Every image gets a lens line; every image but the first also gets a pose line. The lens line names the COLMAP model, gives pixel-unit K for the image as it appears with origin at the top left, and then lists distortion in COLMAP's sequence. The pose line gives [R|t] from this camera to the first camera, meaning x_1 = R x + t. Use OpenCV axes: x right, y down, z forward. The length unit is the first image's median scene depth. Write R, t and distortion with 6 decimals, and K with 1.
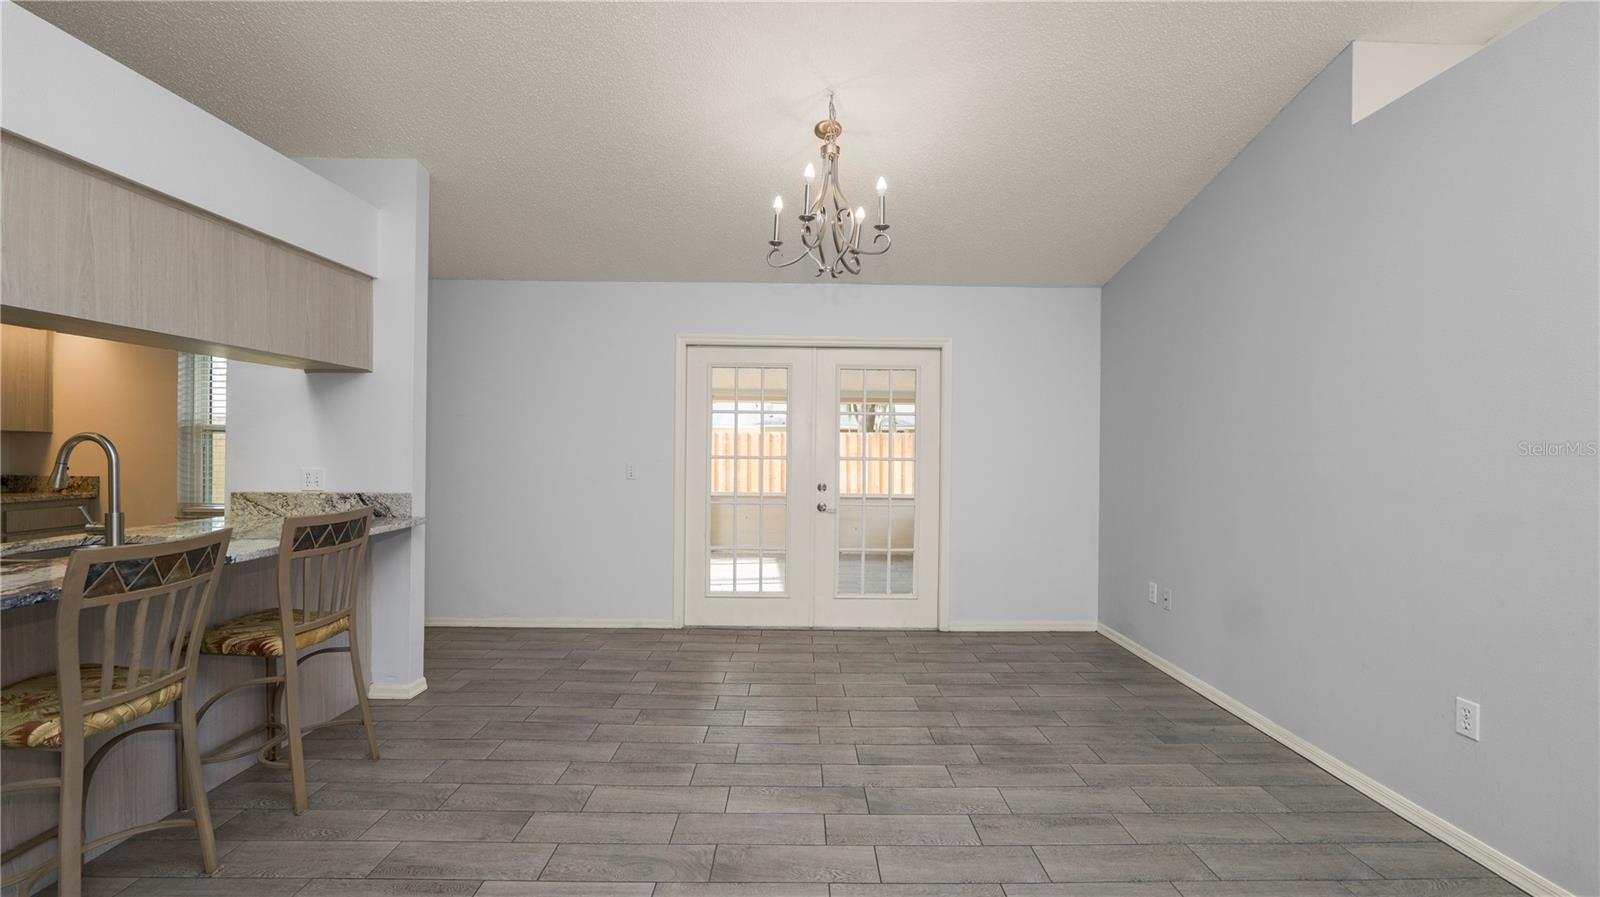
lens RADIAL K [[652.3, 0, 803.6], [0, 652.3, 450.3], [0, 0, 1]] dist [-0.013530, 0.001125]
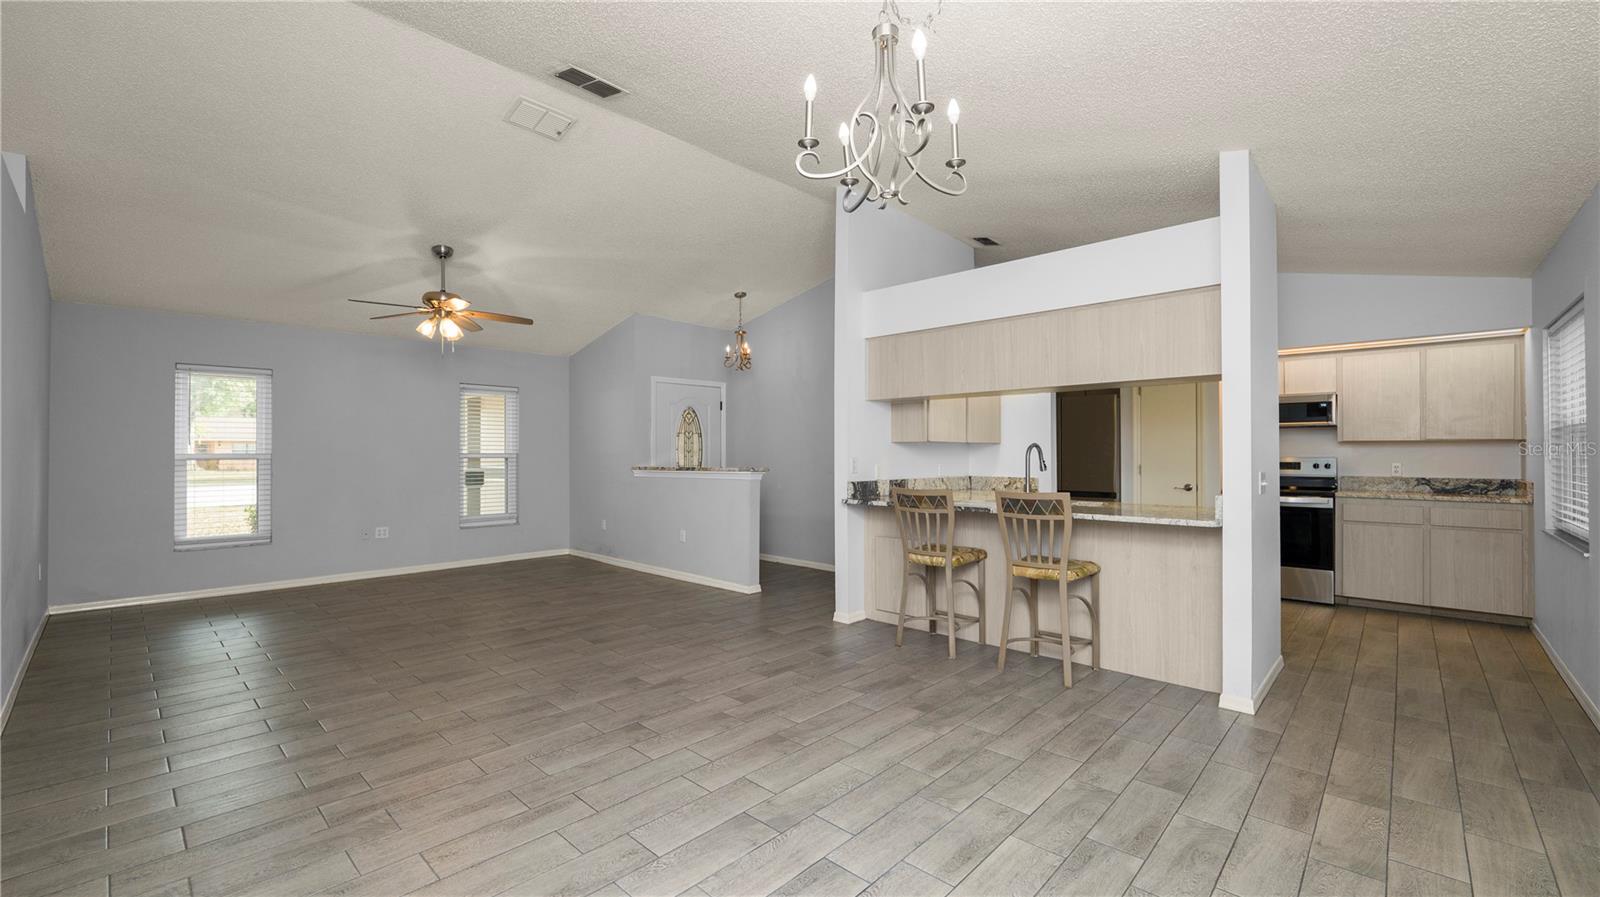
lens RADIAL K [[652.3, 0, 803.8], [0, 652.3, 443.0], [0, 0, 1]] dist [-0.013530, 0.001125]
pose [[-0.691403, -0.019820, -0.722197, 0.534178], [-0.006798, 0.999758, -0.020929, 0.012262], [0.722437, -0.009561, -0.691371, 1.226952]]
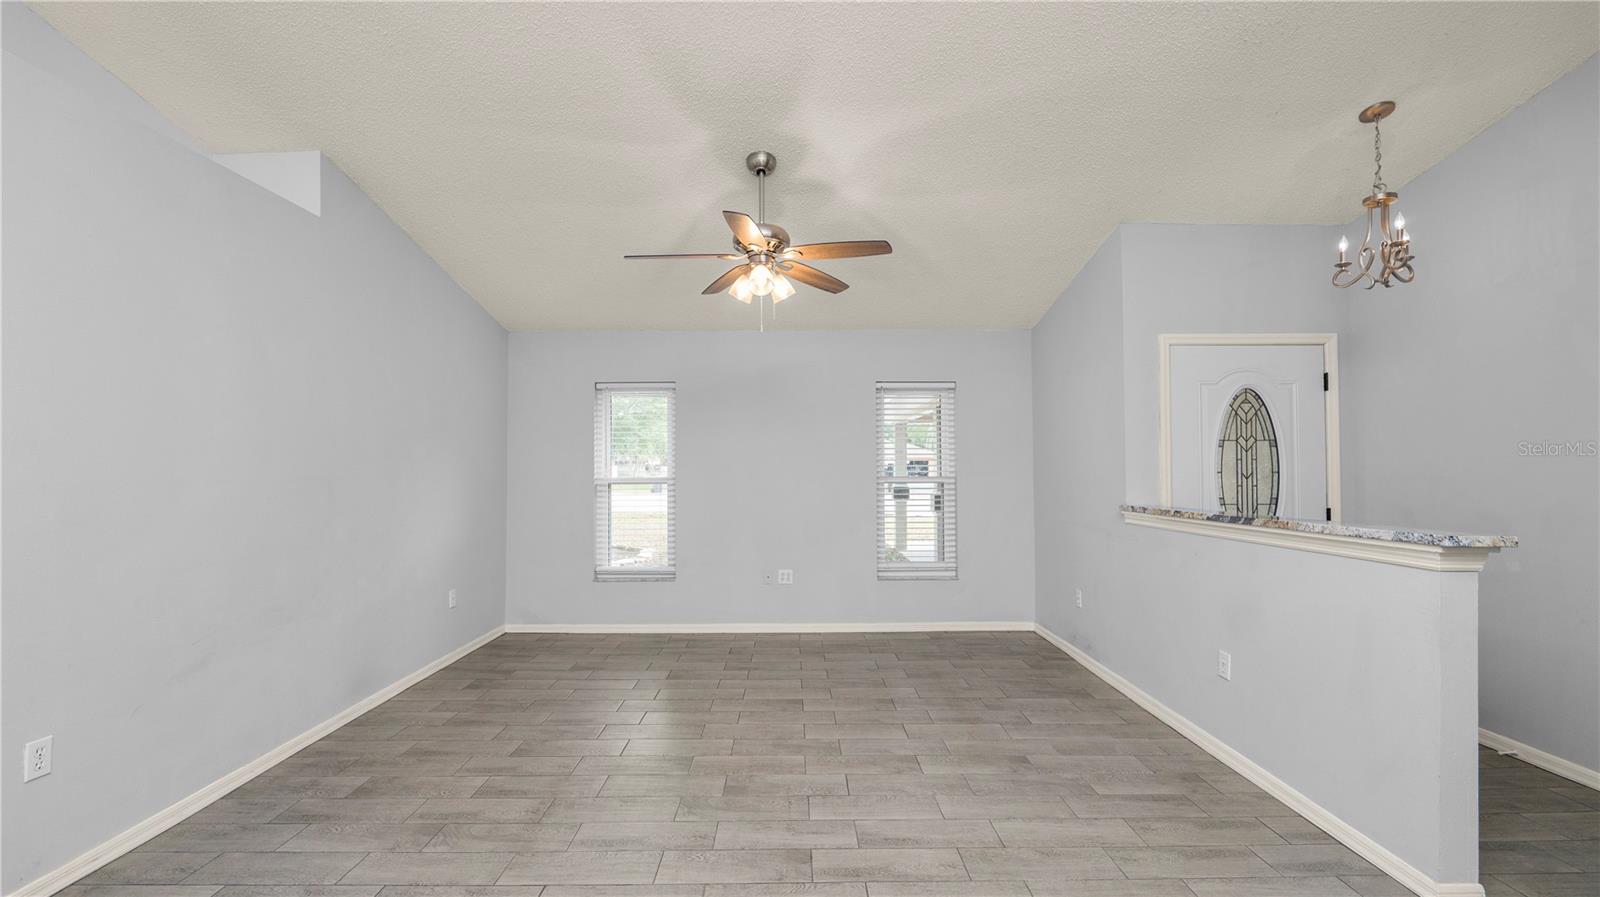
lens RADIAL K [[652.3, 0, 798.6], [0, 652.3, 456.4], [0, 0, 1]] dist [-0.013530, 0.001125]
pose [[-0.999979, -0.006363, 0.001518, -0.057941], [-0.006384, 0.999873, -0.014622, -0.016721], [-0.001425, -0.014631, -0.999892, 0.489981]]
